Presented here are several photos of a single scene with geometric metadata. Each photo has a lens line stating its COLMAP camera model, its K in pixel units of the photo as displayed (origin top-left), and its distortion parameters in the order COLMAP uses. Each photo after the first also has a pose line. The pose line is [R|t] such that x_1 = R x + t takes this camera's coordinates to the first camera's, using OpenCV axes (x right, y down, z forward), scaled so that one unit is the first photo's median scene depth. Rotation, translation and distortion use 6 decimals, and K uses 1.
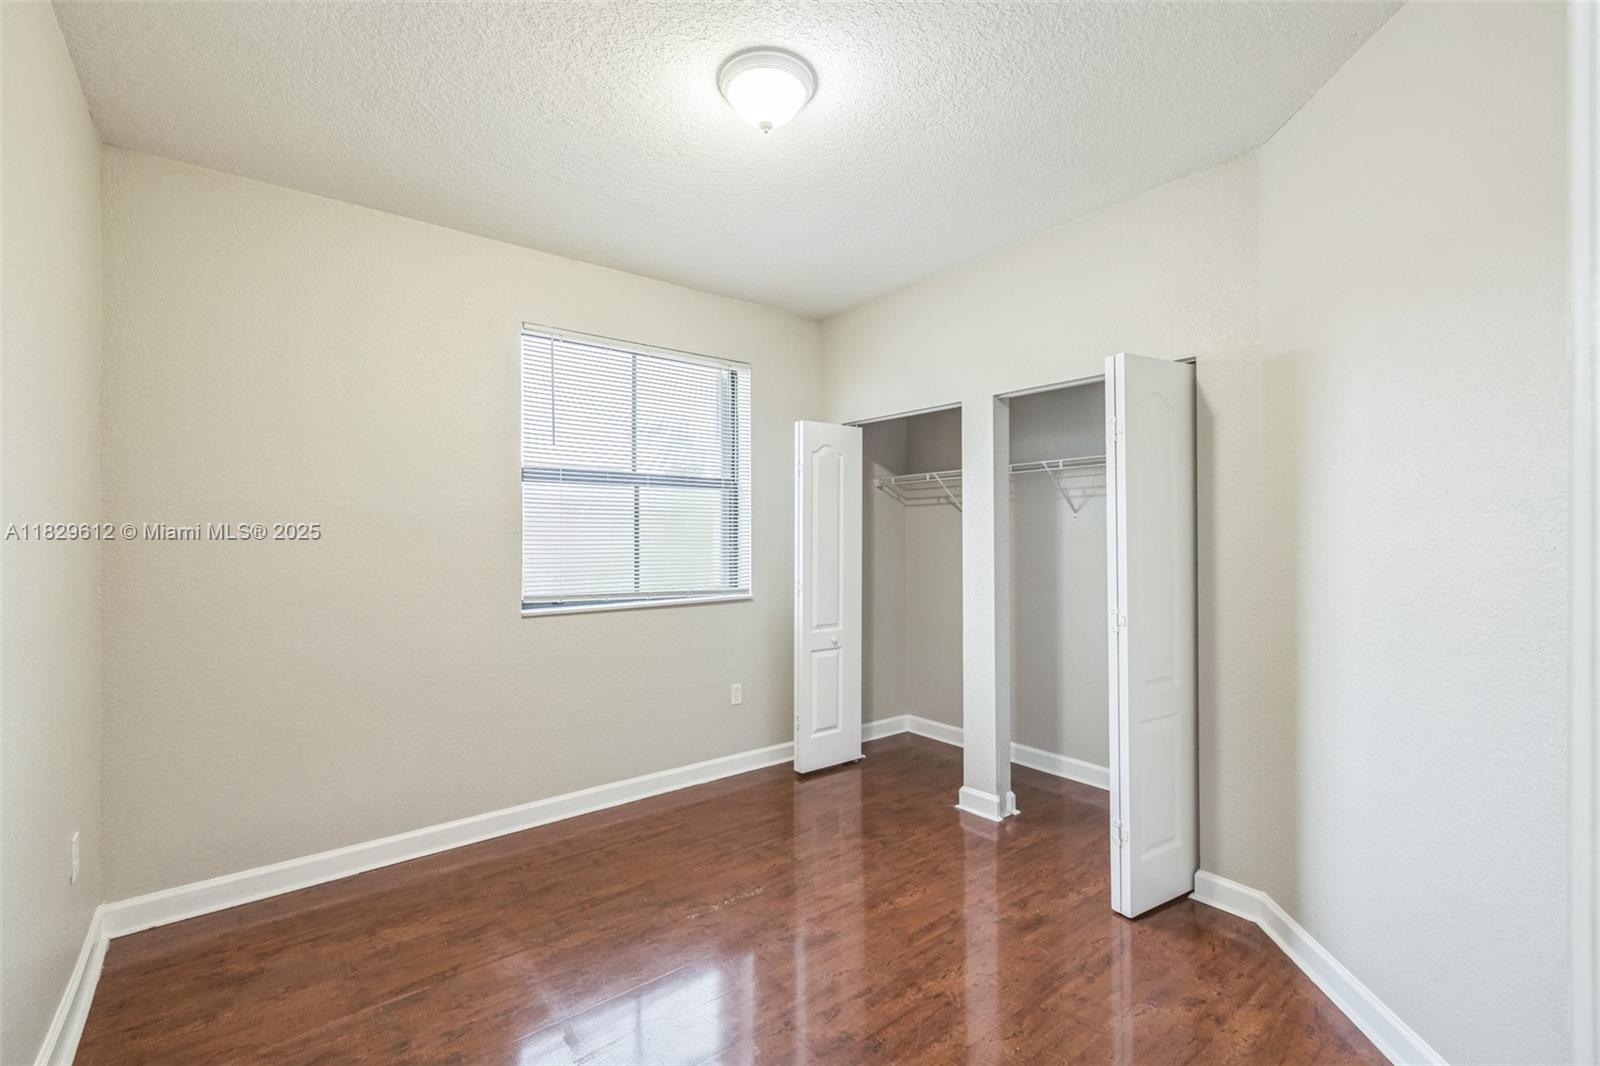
lens RADIAL K [[689.2, 0, 796.1], [0, 689.2, 530.9], [0, 0, 1]] dist [0.006723, -0.000128]
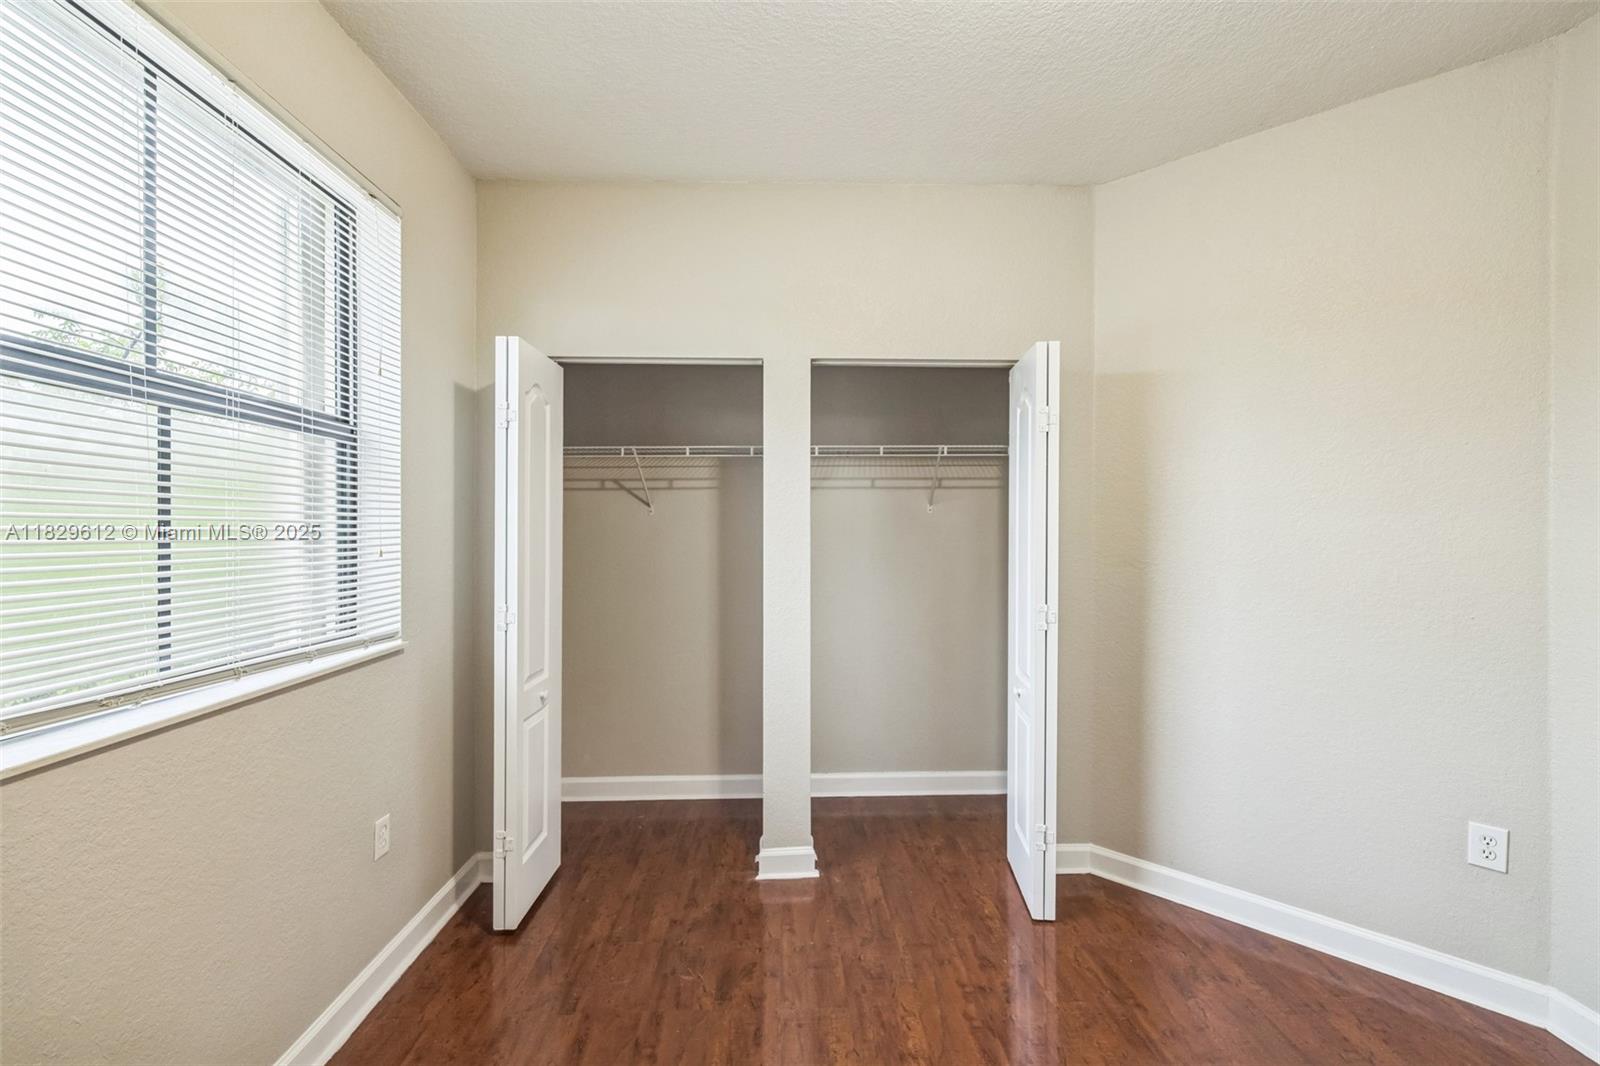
lens RADIAL K [[689.2, 0, 796.1], [0, 689.2, 530.9], [0, 0, 1]] dist [0.006723, -0.000128]
pose [[0.591339, -0.001834, 0.806421, -0.340817], [-0.004557, 0.999974, 0.005616, 0.002394], [-0.806411, -0.006996, 0.591315, 0.467887]]
